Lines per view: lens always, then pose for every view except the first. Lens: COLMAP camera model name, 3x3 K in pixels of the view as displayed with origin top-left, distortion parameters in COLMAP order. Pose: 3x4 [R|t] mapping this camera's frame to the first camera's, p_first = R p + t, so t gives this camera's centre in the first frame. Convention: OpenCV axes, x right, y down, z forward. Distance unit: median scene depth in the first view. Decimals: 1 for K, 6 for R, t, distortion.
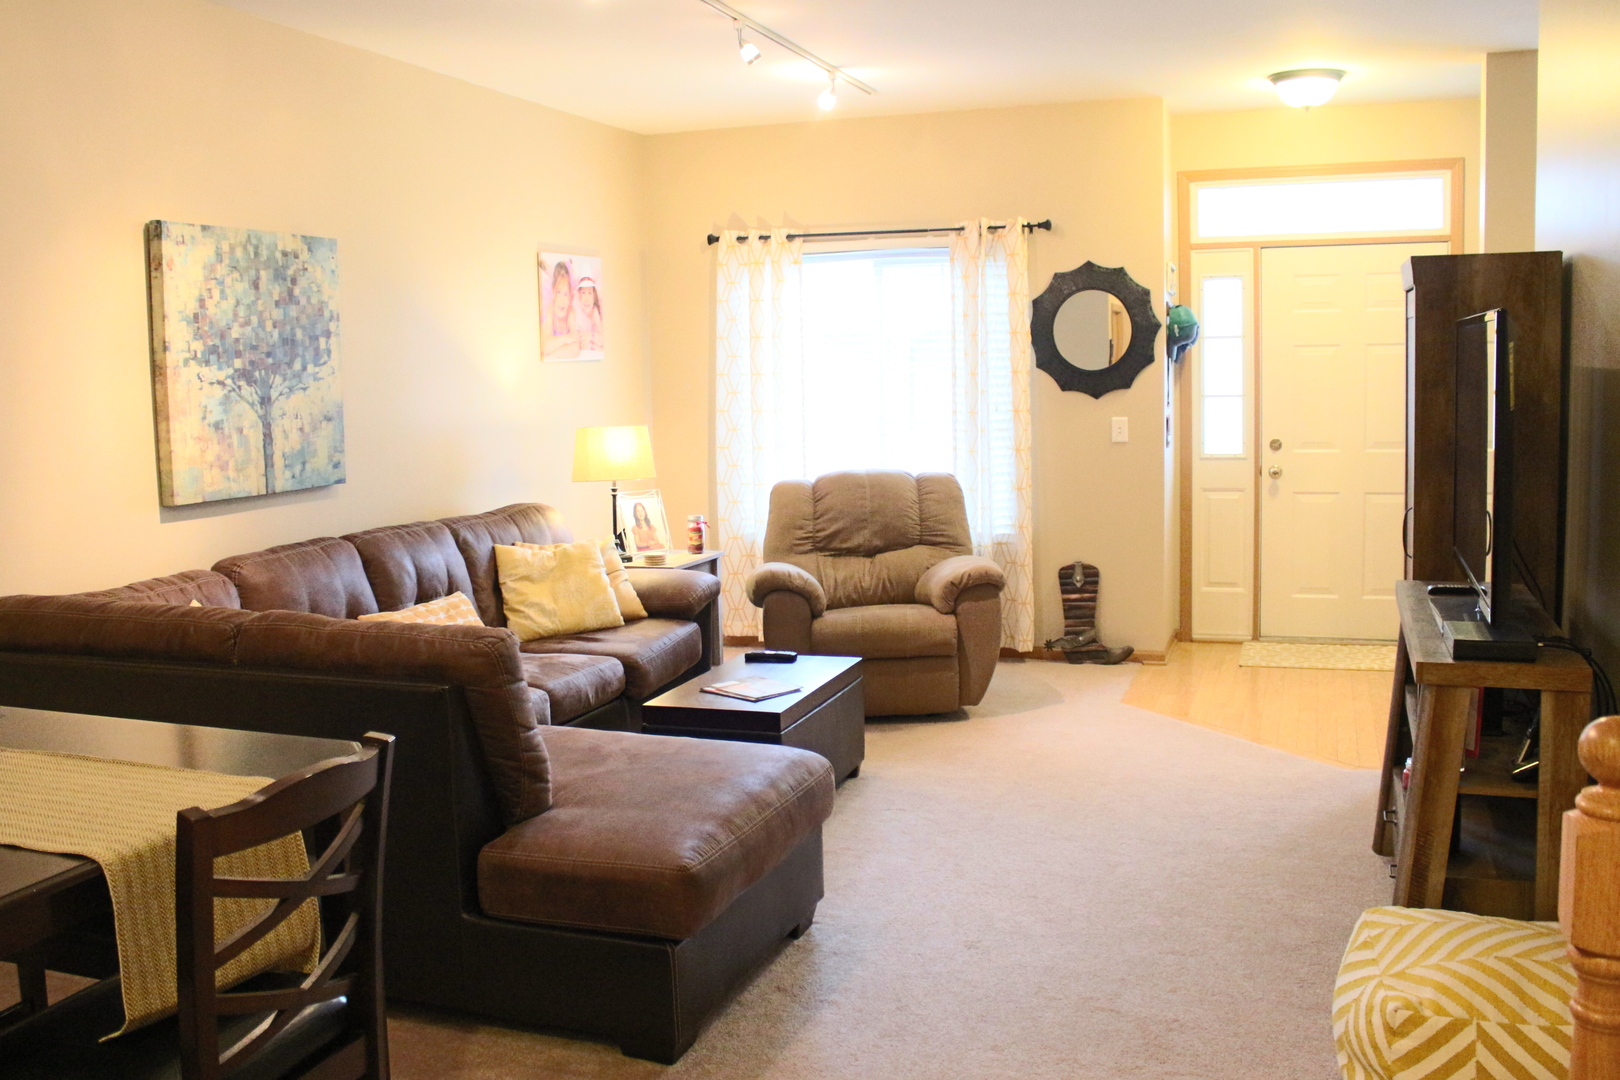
lens RADIAL K [[1490.6, 0, 810.0], [0, 1490.6, 540.0], [0, 0, 1]] dist [-0.161419, 0.138178]
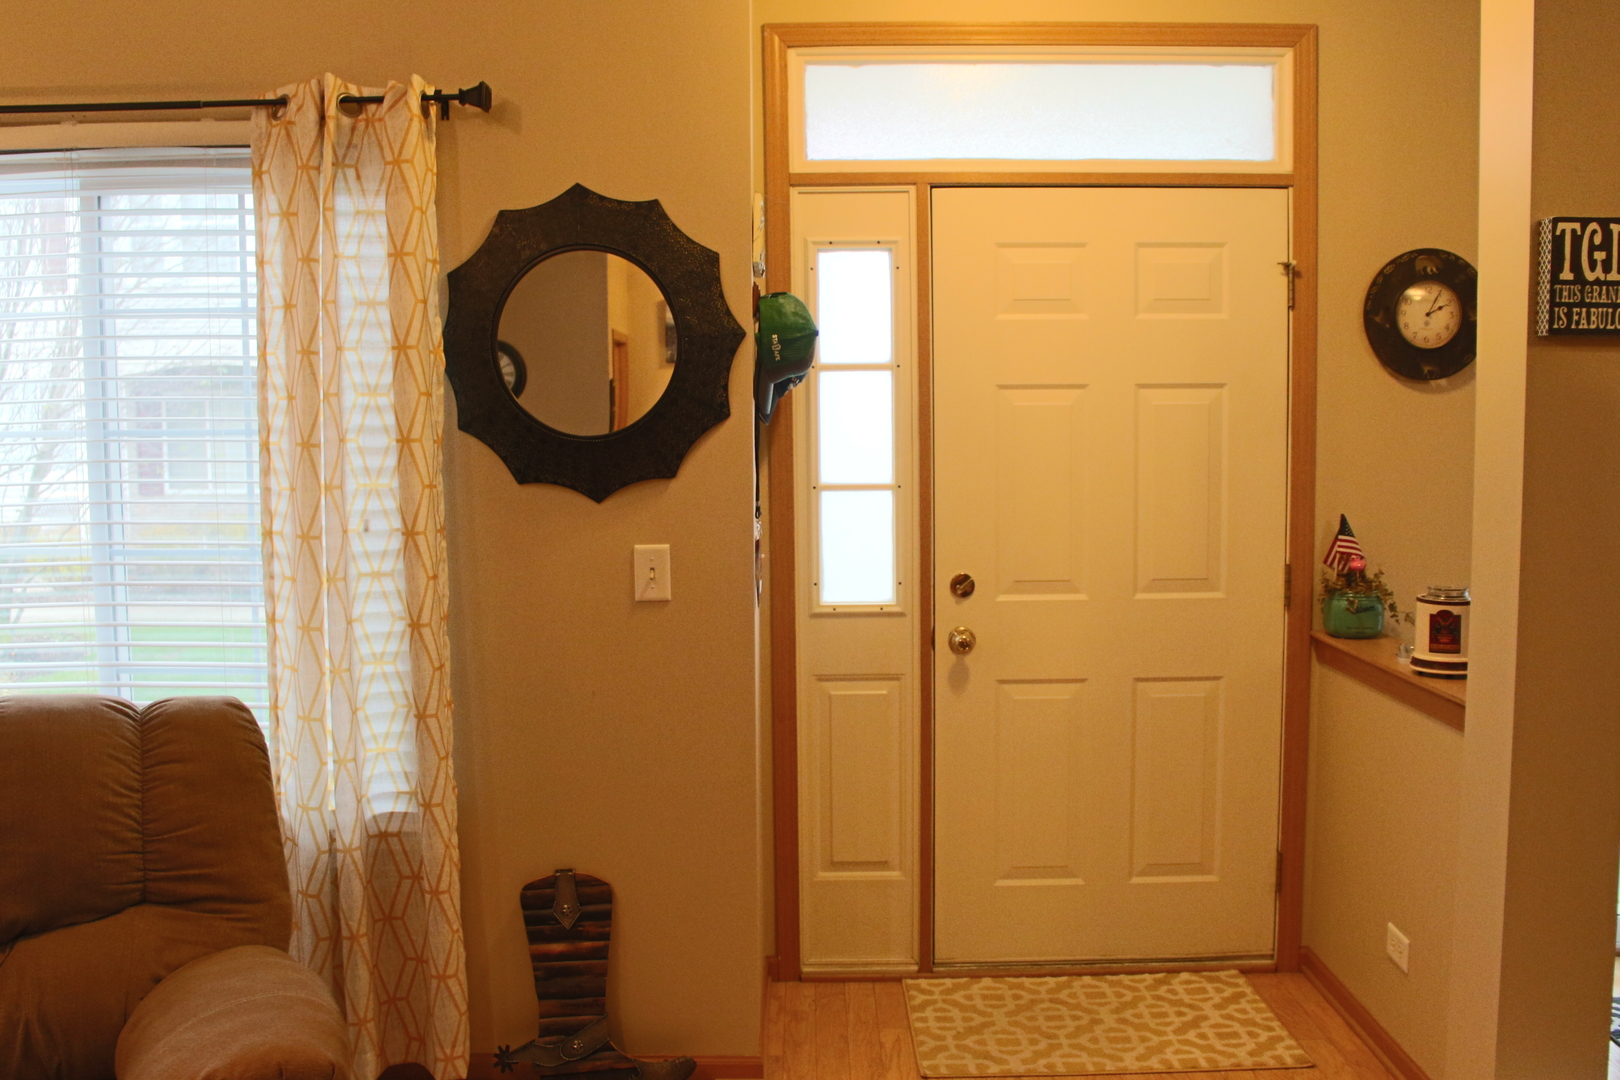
lens RADIAL K [[1490.6, 0, 810.0], [0, 1490.6, 540.0], [0, 0, 1]] dist [-0.161419, 0.138178]
pose [[0.942782, -0.013627, 0.333131, 0.105571], [0.024883, 0.999254, -0.029545, -0.069031], [-0.332480, 0.036144, 0.942417, 0.561968]]
